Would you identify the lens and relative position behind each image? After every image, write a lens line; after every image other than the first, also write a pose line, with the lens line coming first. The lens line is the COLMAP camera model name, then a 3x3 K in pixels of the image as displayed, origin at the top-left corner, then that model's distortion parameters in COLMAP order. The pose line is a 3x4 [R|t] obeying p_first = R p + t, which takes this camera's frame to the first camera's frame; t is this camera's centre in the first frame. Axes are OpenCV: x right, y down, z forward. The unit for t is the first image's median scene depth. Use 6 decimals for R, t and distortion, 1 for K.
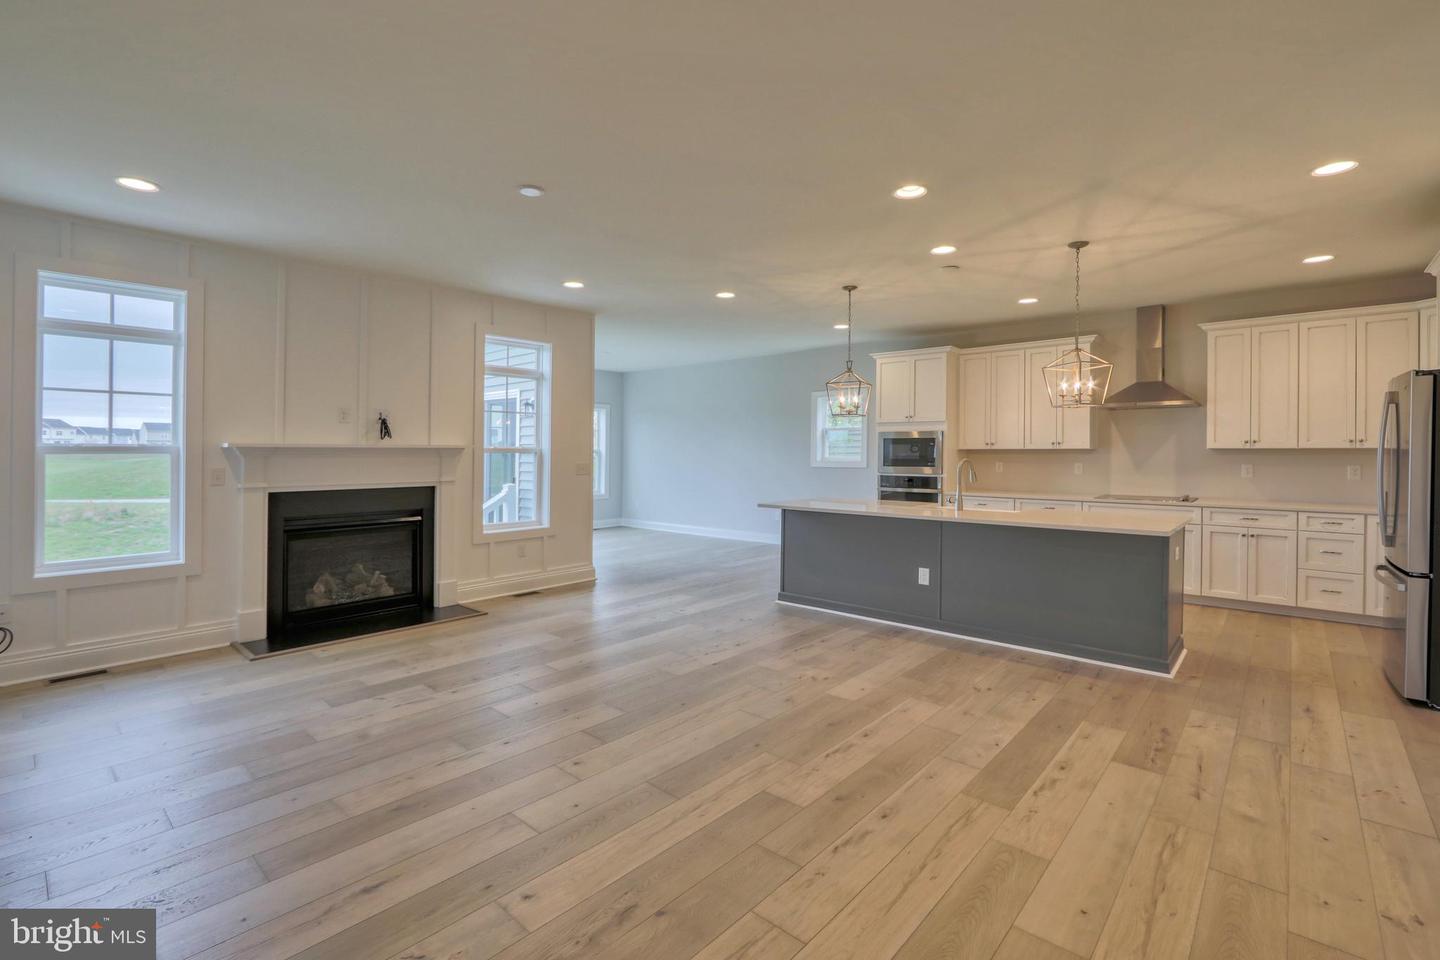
lens RADIAL K [[624.2, 0, 708.1], [0, 624.2, 481.0], [0, 0, 1]] dist [-0.015841, 0.000295]
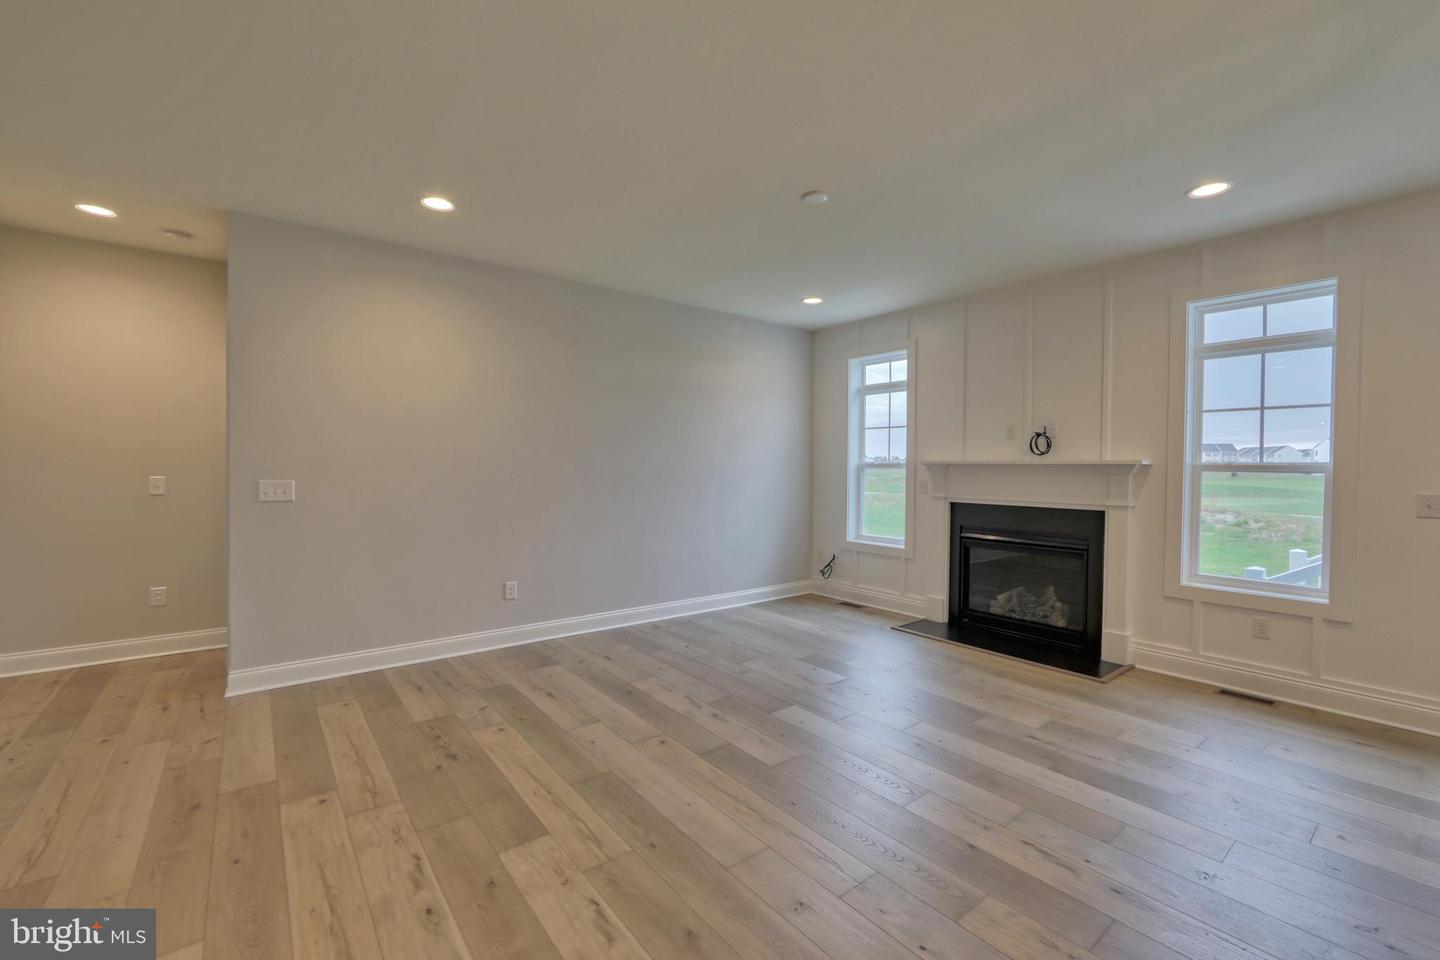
lens RADIAL K [[599.9, 0, 720.0], [0, 599.9, 480.0], [0, 0, 1]] dist [-0.007718, 0.000090]
pose [[-0.145502, 0.021696, -0.989120, 0.506086], [-0.054217, 0.998082, 0.029868, -0.034678], [0.987871, 0.057973, -0.144047, 0.745060]]
